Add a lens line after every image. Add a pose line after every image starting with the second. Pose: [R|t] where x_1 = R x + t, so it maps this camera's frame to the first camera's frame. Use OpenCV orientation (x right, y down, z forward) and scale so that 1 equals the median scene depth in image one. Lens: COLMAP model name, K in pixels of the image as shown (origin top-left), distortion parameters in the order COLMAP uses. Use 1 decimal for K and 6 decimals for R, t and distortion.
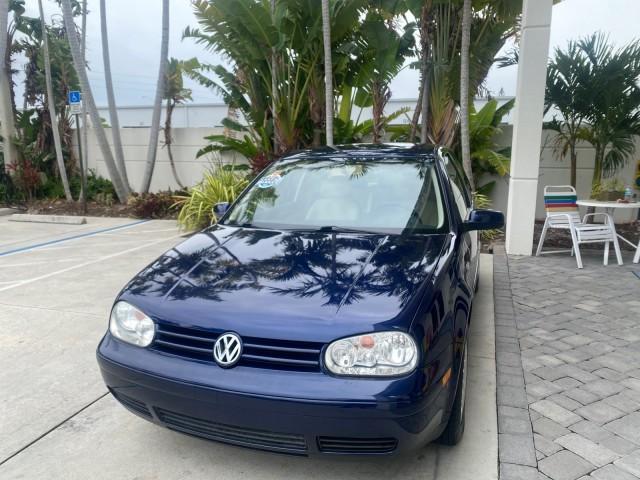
lens RADIAL K [[488.7, 0, 318.3], [0, 488.7, 238.2], [0, 0, 1]] dist [0.040837, -0.050511]
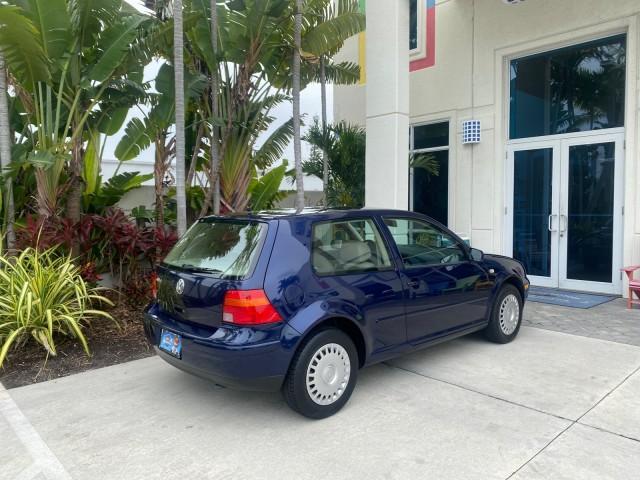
lens RADIAL K [[490.4, 0, 319.7], [0, 490.4, 237.8], [0, 0, 1]] dist [0.011871, -0.008358]
pose [[0.479789, -0.055005, 0.875658, -0.470009], [0.170362, 0.984879, -0.031479, -0.070219], [-0.860685, 0.164282, 0.481905, 0.384698]]
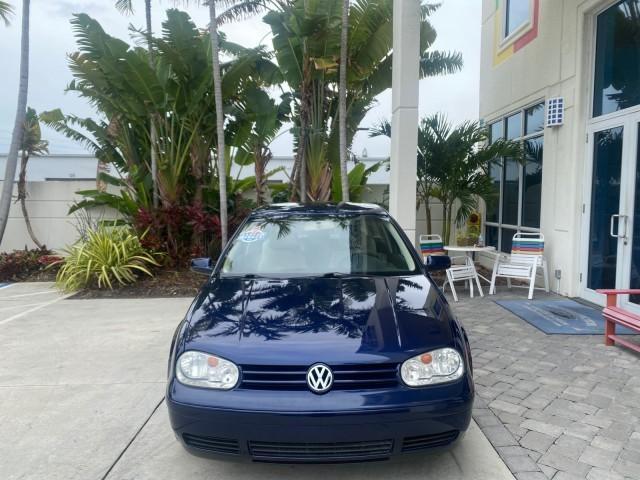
lens RADIAL K [[490.4, 0, 319.7], [0, 490.4, 237.8], [0, 0, 1]] dist [0.011871, -0.008358]
pose [[0.941822, -0.024297, 0.335232, -0.114262], [0.060203, 0.993448, -0.097137, 0.001153], [-0.330676, 0.111668, 0.937114, -0.028980]]
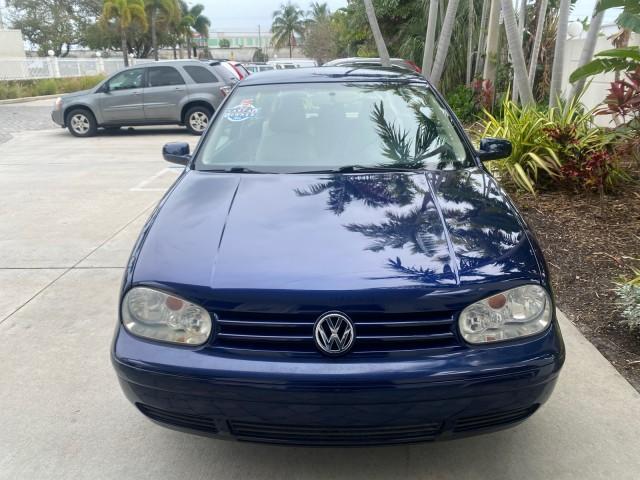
lens RADIAL K [[494.4, 0, 319.0], [0, 494.4, 237.0], [0, 0, 1]] dist [-0.003016, 0.002265]
pose [[0.307301, 0.310215, -0.899629, 0.319874], [-0.163938, 0.948497, 0.271067, -0.089426], [0.937385, 0.064184, 0.342330, 0.466222]]
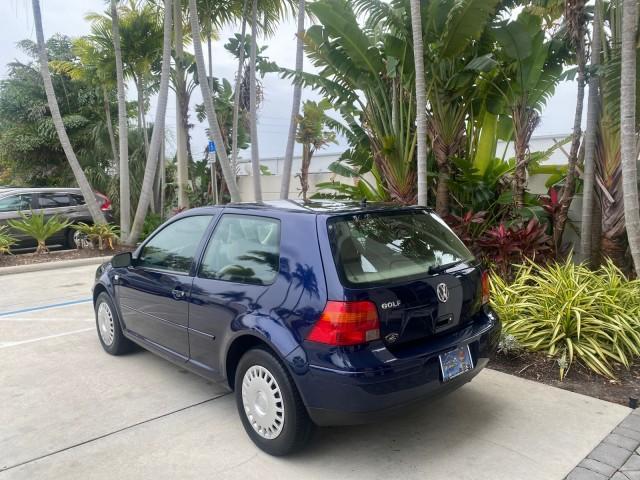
lens RADIAL K [[489.7, 0, 321.3], [0, 489.7, 237.0], [0, 0, 1]] dist [0.009129, -0.001873]
pose [[0.878786, 0.040969, -0.475454, 0.204579], [-0.081044, 0.994648, -0.064088, -0.058409], [0.470283, 0.094853, 0.877403, 0.253593]]
